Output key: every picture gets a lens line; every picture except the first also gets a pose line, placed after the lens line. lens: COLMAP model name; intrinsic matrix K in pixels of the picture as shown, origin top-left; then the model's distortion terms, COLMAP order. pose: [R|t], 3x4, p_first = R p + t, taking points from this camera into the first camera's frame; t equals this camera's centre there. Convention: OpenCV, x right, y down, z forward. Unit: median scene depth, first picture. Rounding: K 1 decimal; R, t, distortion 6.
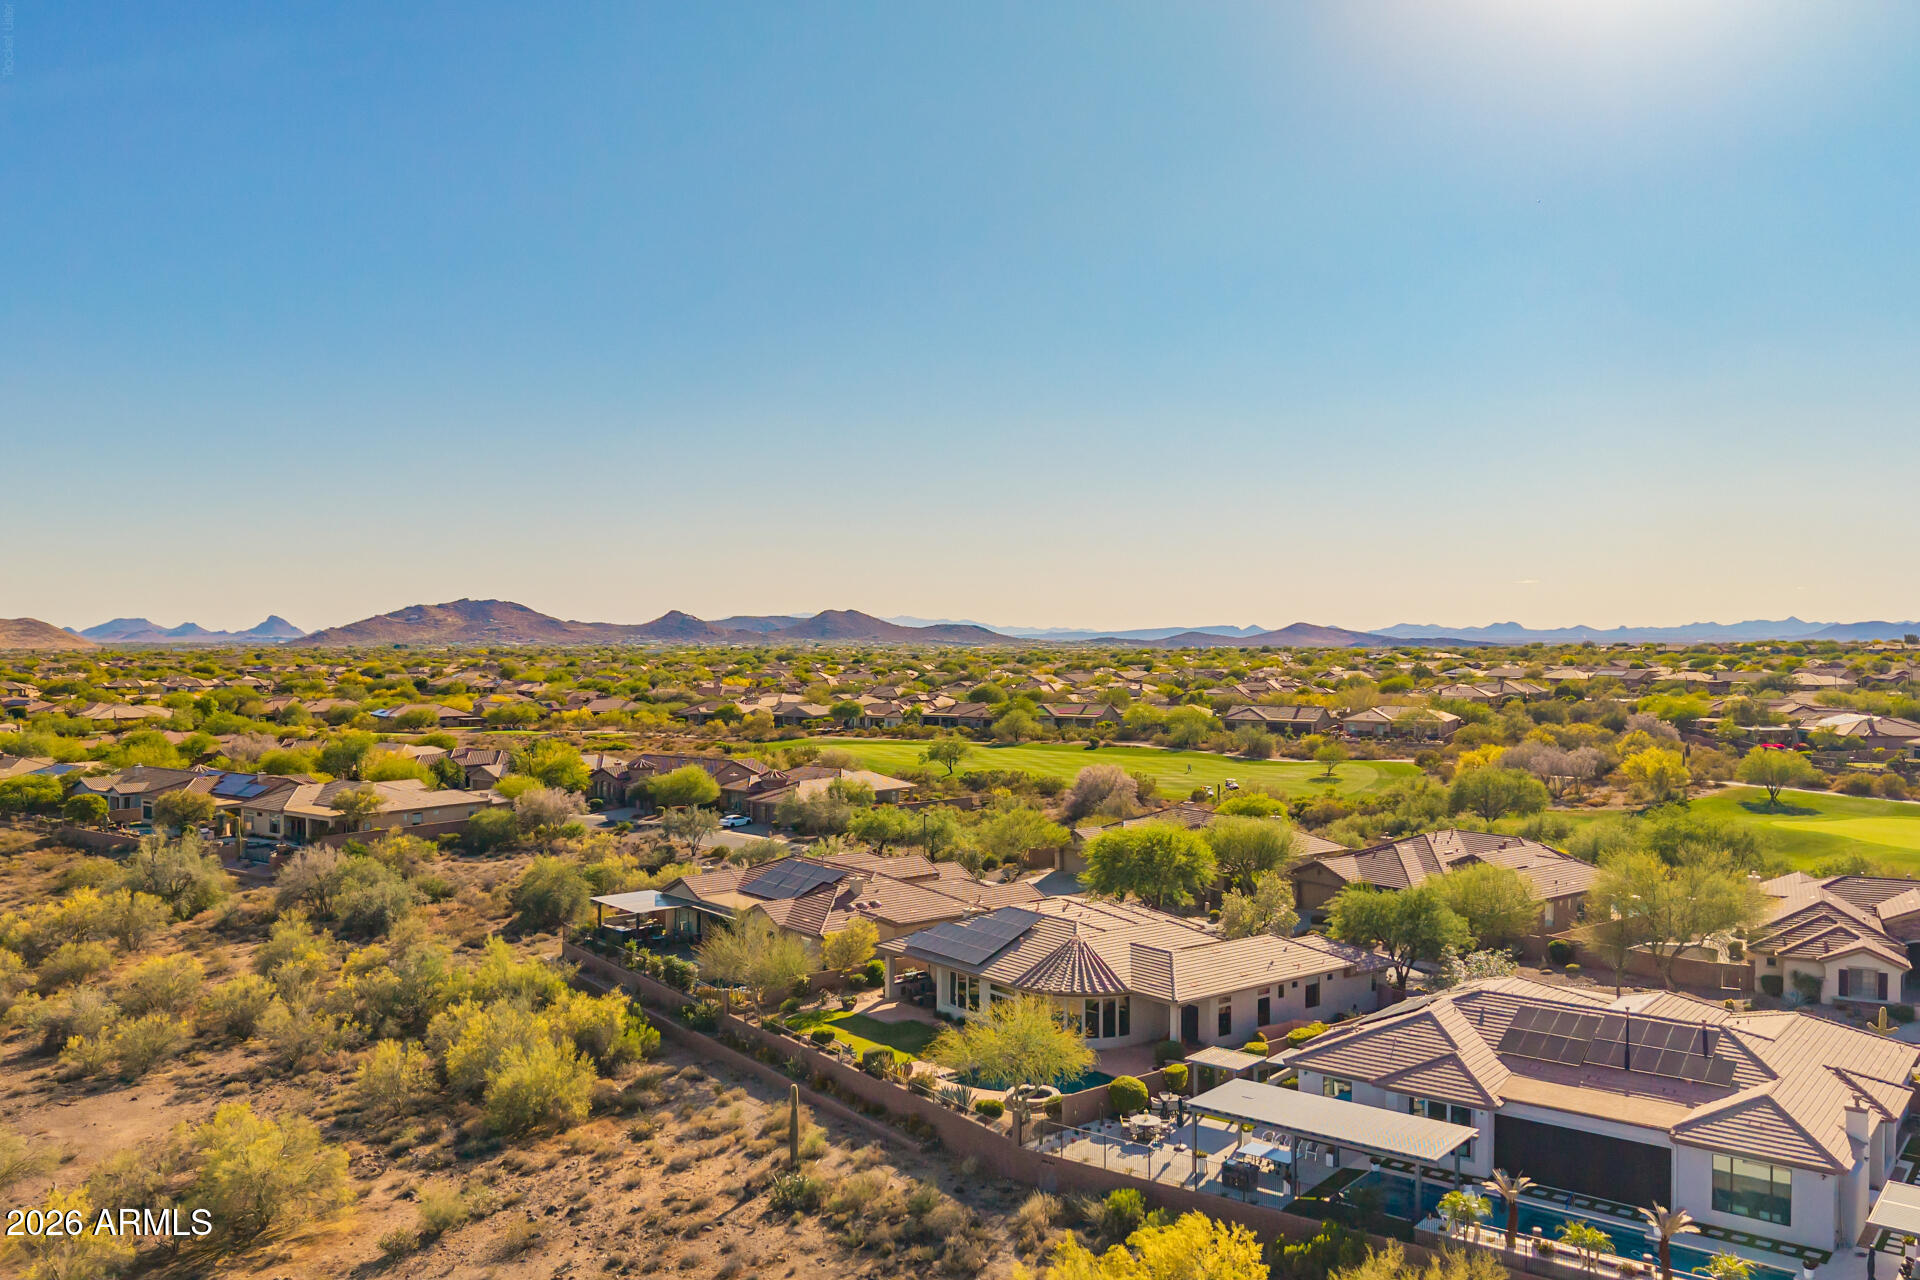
lens RADIAL K [[1540.0, 0, 960.4], [0, 1540.0, 667.3], [0, 0, 1]] dist [0.053252, -0.085655]
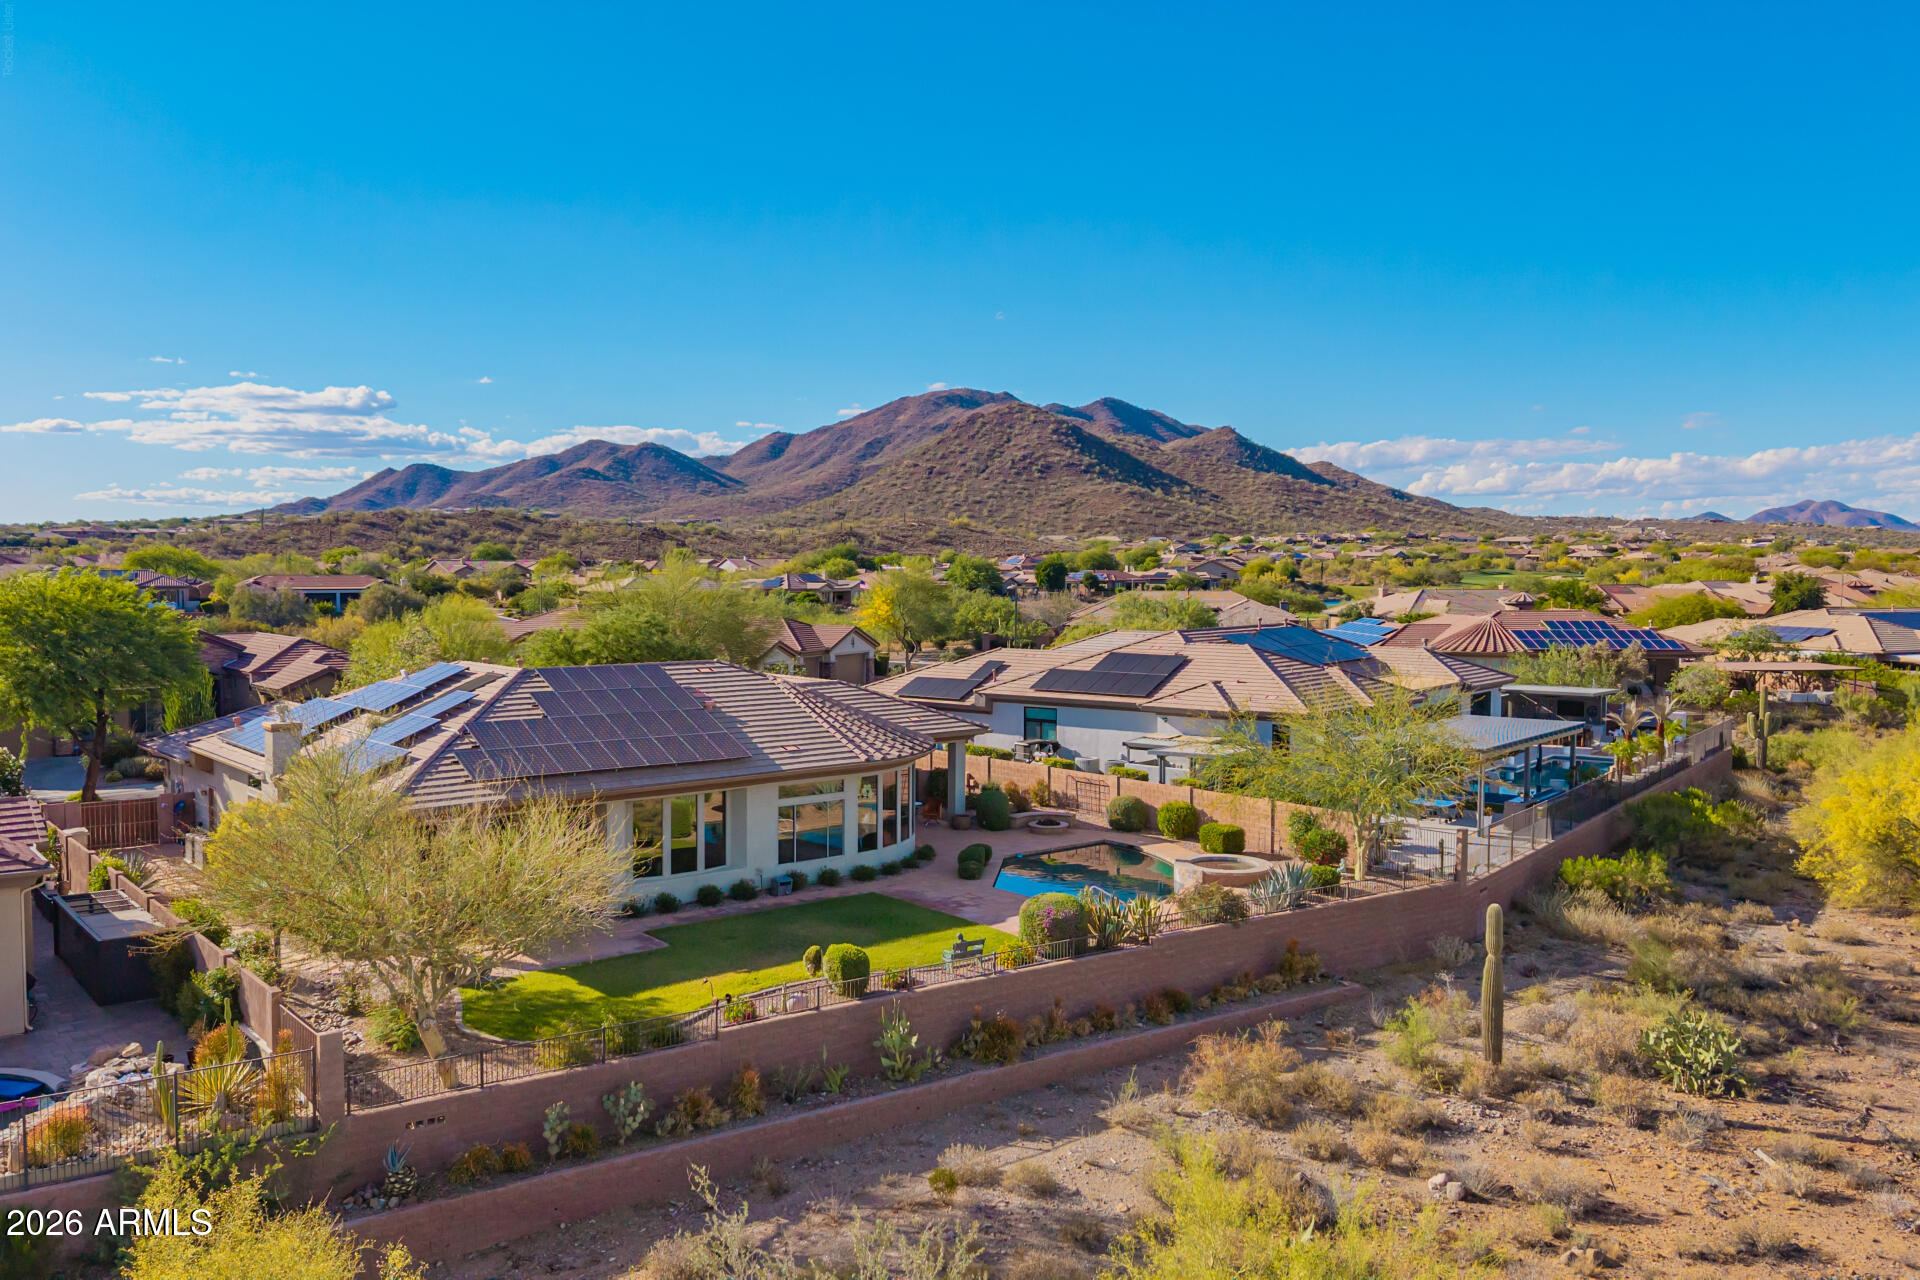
lens RADIAL K [[1505.9, 0, 966.4], [0, 1505.9, 639.2], [0, 0, 1]] dist [0.075899, -0.173934]
pose [[-0.026802, -0.053164, 0.998226, -0.438921], [0.028107, 0.998150, 0.053915, 0.137852], [-0.999246, 0.029502, -0.025258, 0.956438]]
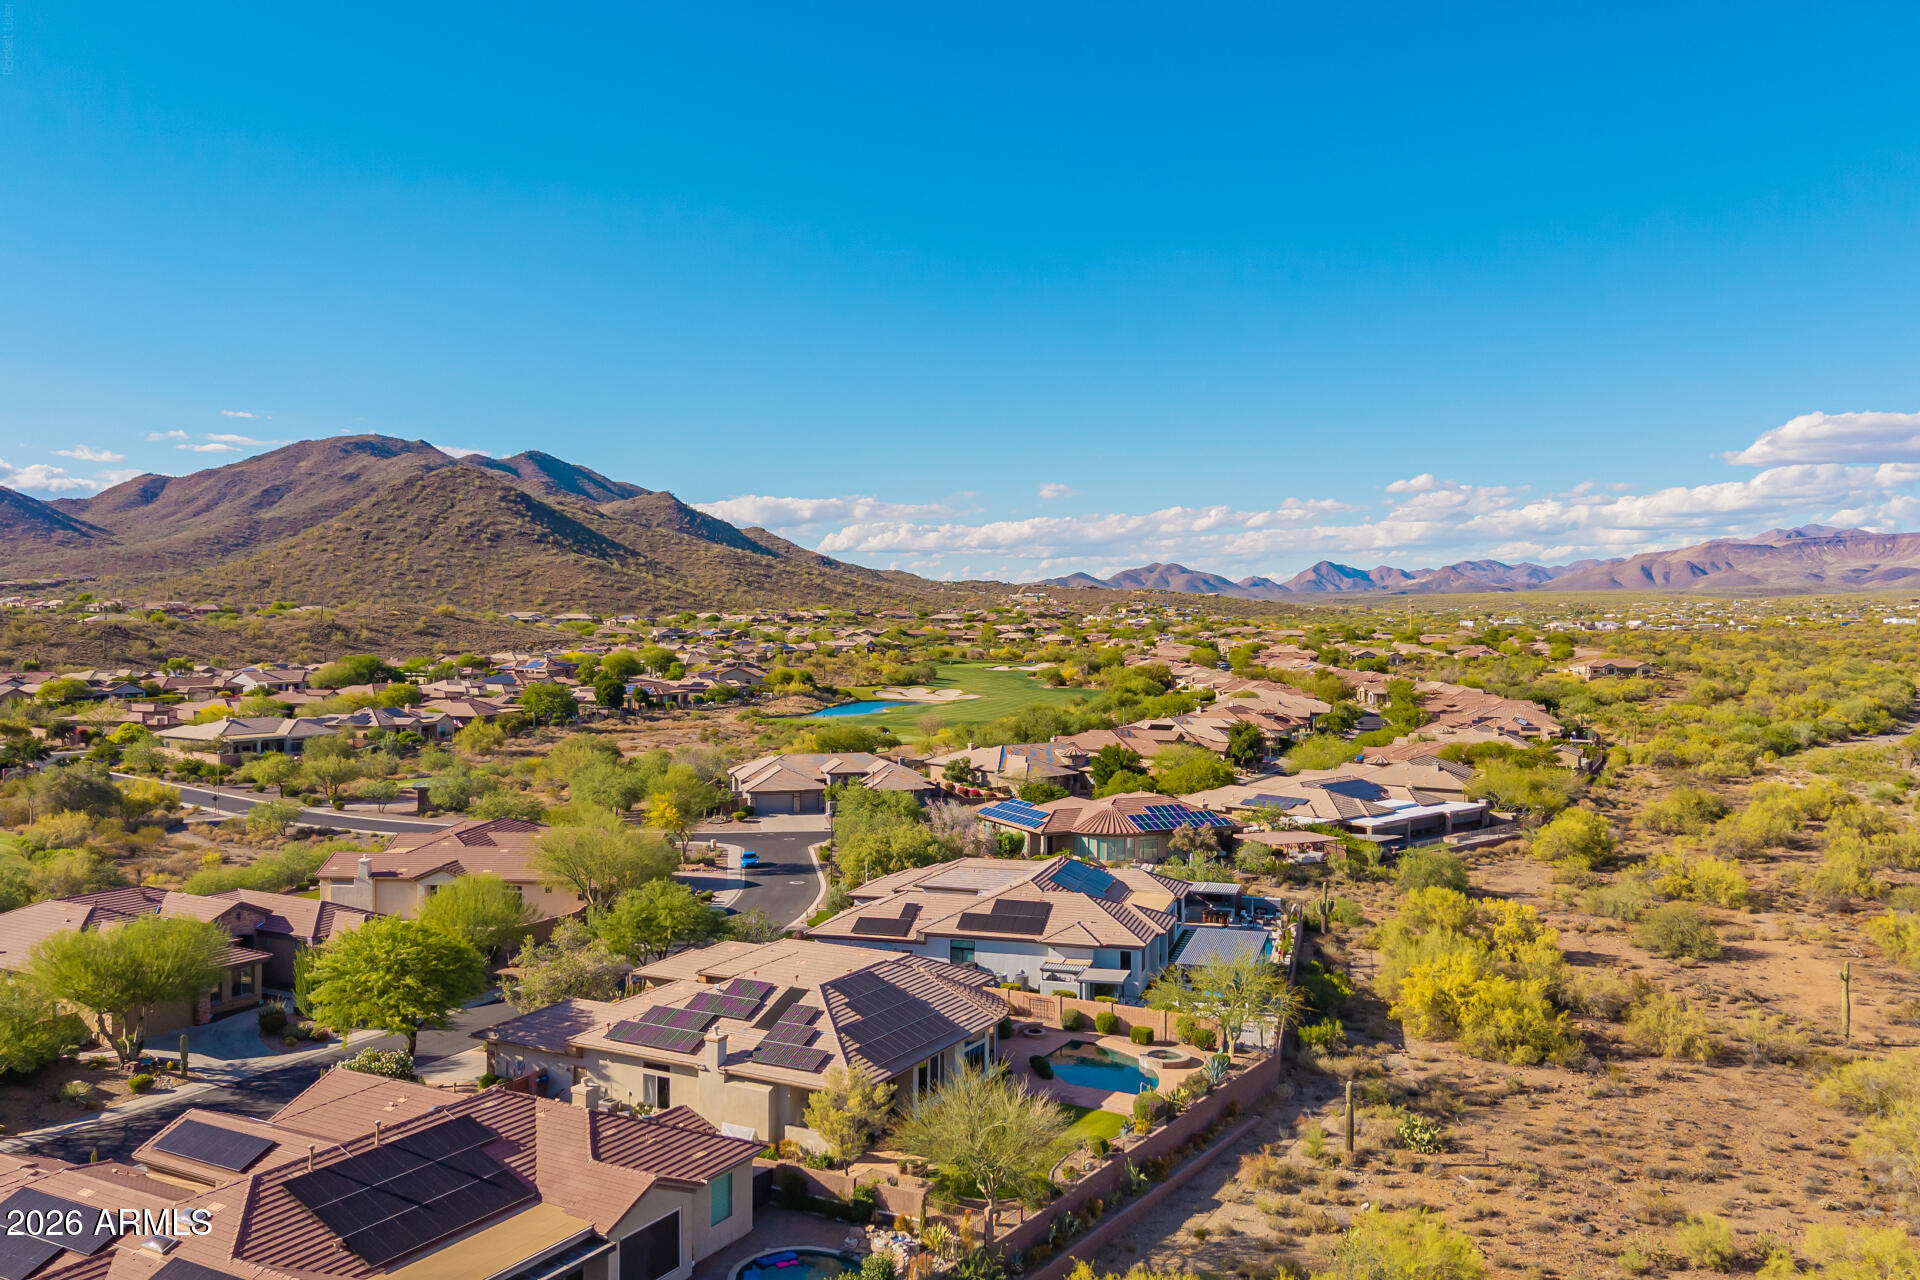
lens RADIAL K [[1499.1, 0, 993.3], [0, 1499.1, 639.3], [0, 0, 1]] dist [0.055882, -0.072822]
pose [[-0.413592, -0.020292, 0.910236, -0.745997], [0.020240, 0.999300, 0.031474, -0.043679], [-0.910237, 0.031440, -0.412892, 1.325394]]
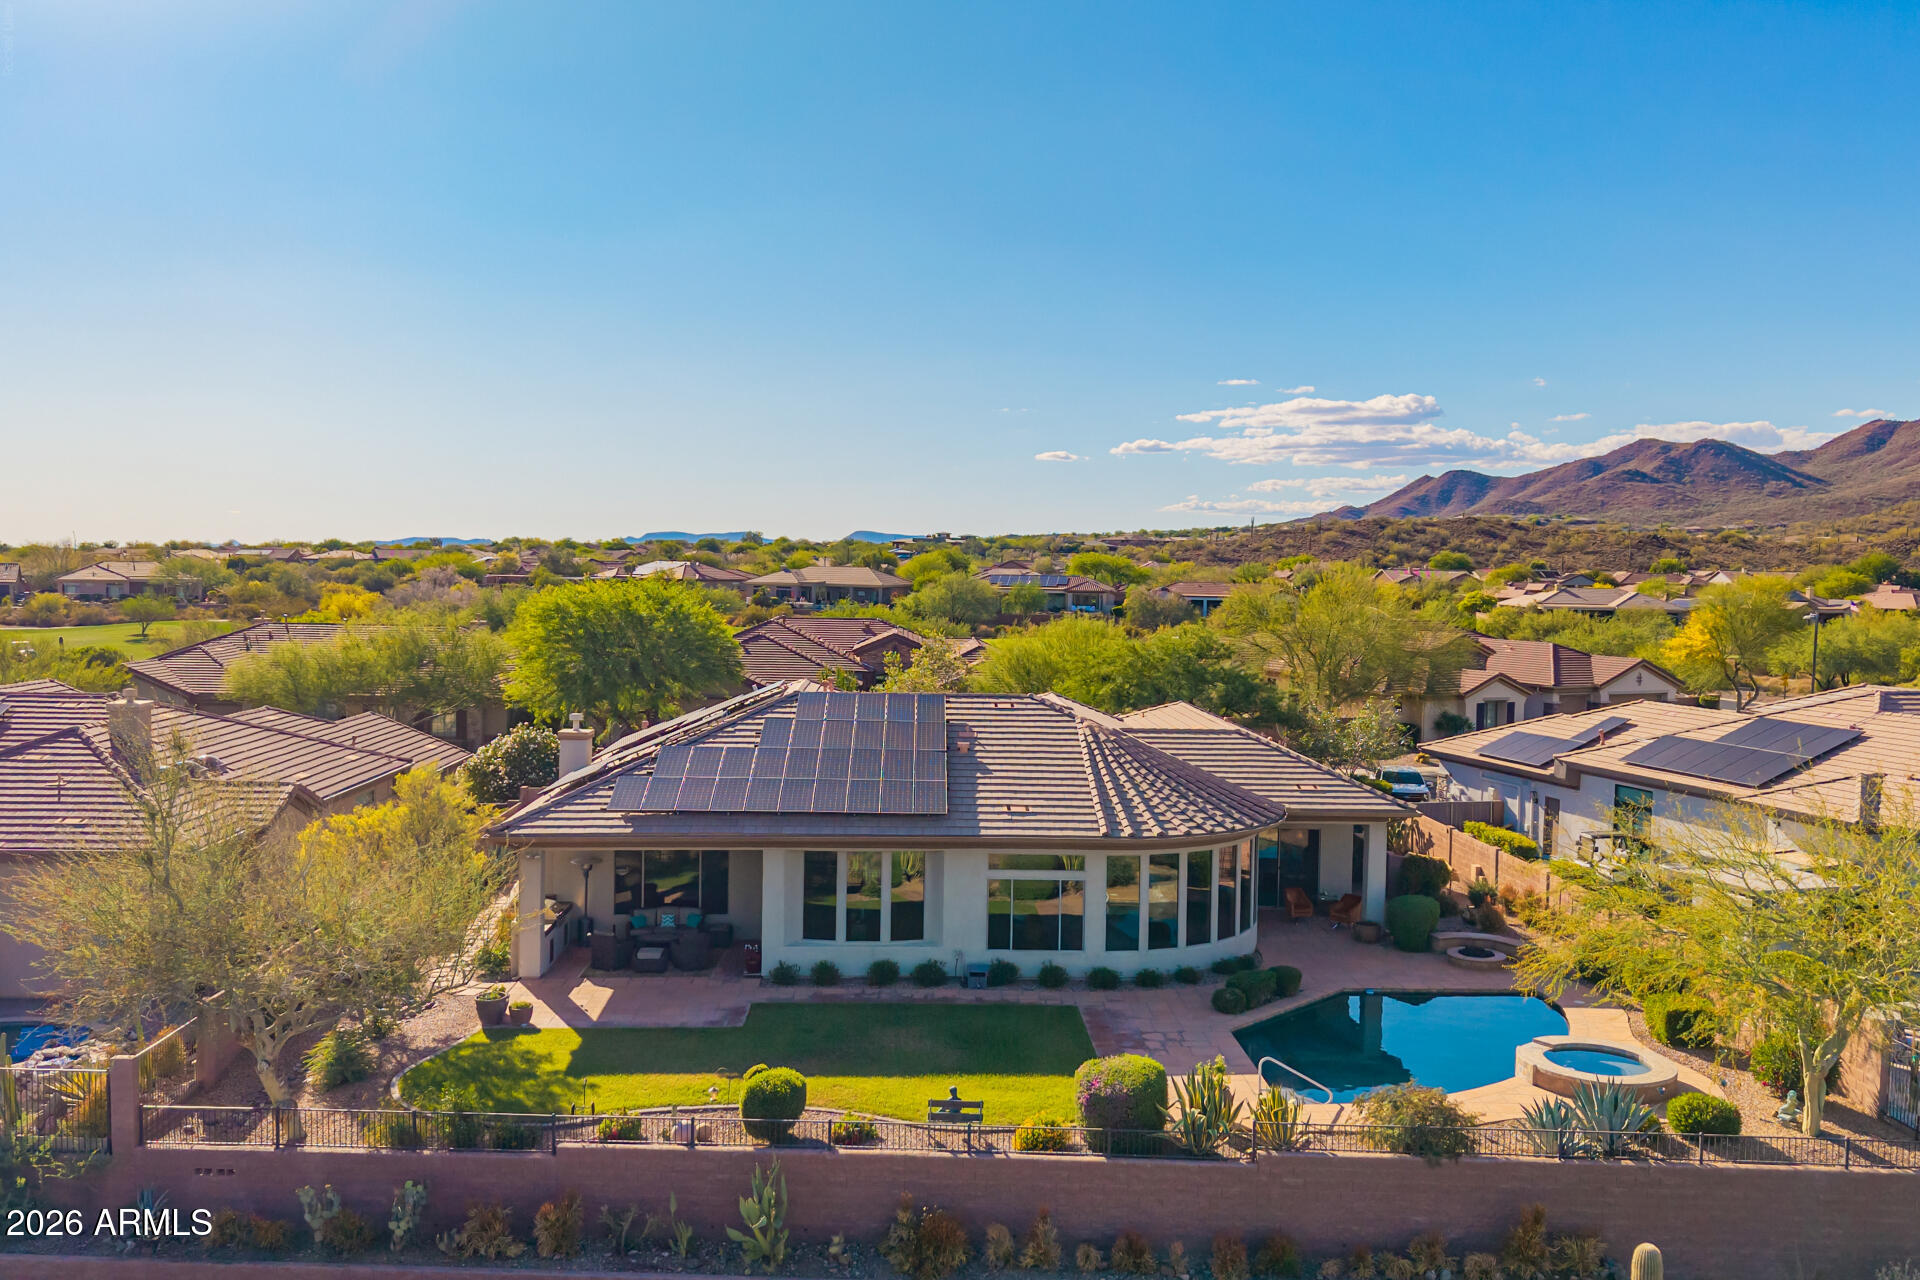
lens RADIAL K [[1540.0, 0, 960.4], [0, 1540.0, 667.3], [0, 0, 1]] dist [0.053252, -0.085655]
pose [[0.592076, -0.048330, 0.804432, -0.293380], [0.010158, 0.998568, 0.052517, 0.138429], [-0.805818, -0.022922, 0.591719, 0.781527]]
